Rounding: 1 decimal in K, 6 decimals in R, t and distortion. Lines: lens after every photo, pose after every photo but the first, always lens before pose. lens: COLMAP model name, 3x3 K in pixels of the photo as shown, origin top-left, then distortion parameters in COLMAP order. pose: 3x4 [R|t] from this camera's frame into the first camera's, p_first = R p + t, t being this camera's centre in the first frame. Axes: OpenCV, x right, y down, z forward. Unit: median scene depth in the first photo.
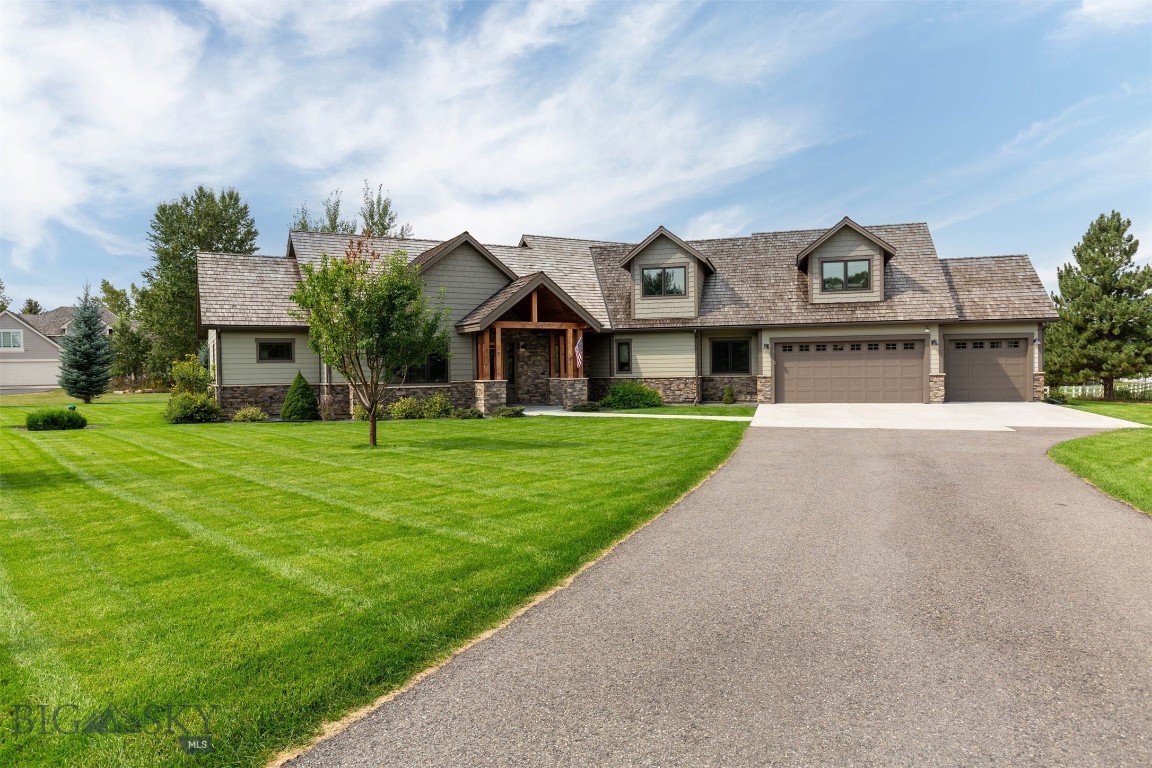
lens RADIAL K [[749.1, 0, 577.3], [0, 749.1, 379.6], [0, 0, 1]] dist [0.017778, -0.002250]
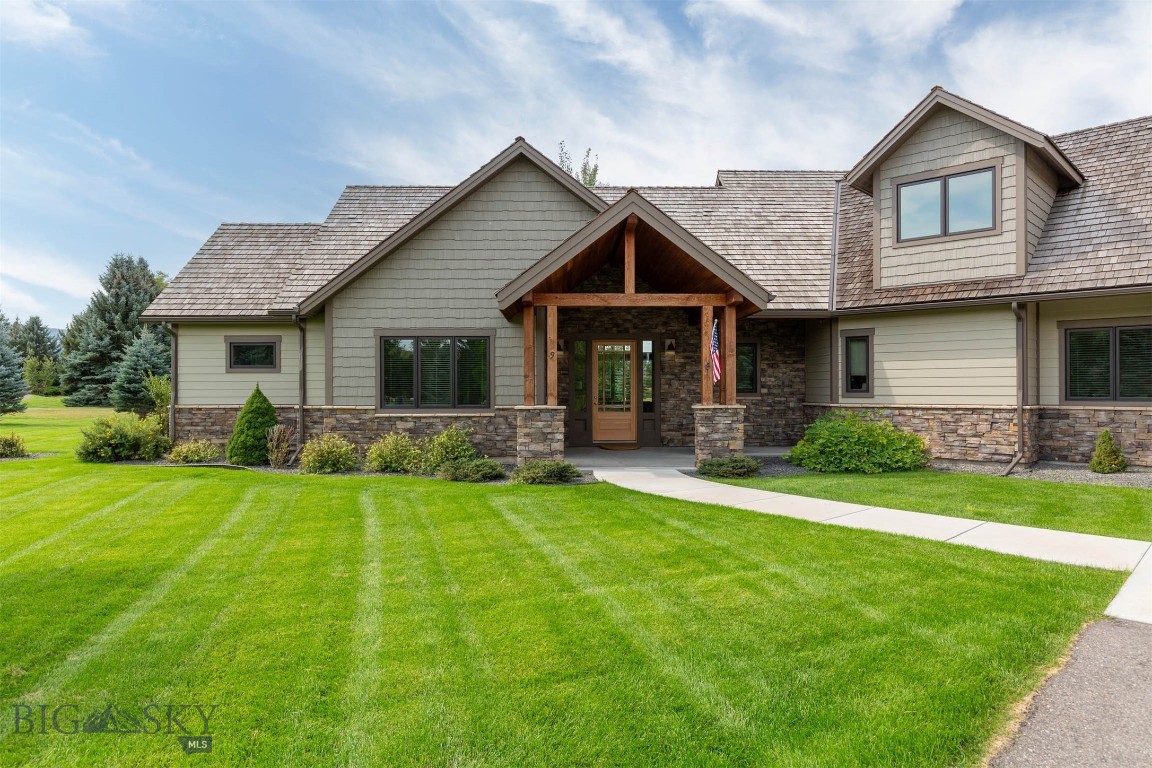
lens RADIAL K [[749.1, 0, 578.4], [0, 749.1, 384.3], [0, 0, 1]] dist [0.017778, -0.002250]
pose [[0.887973, 0.006983, -0.459842, 0.131988], [-0.017251, 0.999687, -0.018132, -0.004749], [0.459572, 0.024033, 0.887815, 0.478230]]
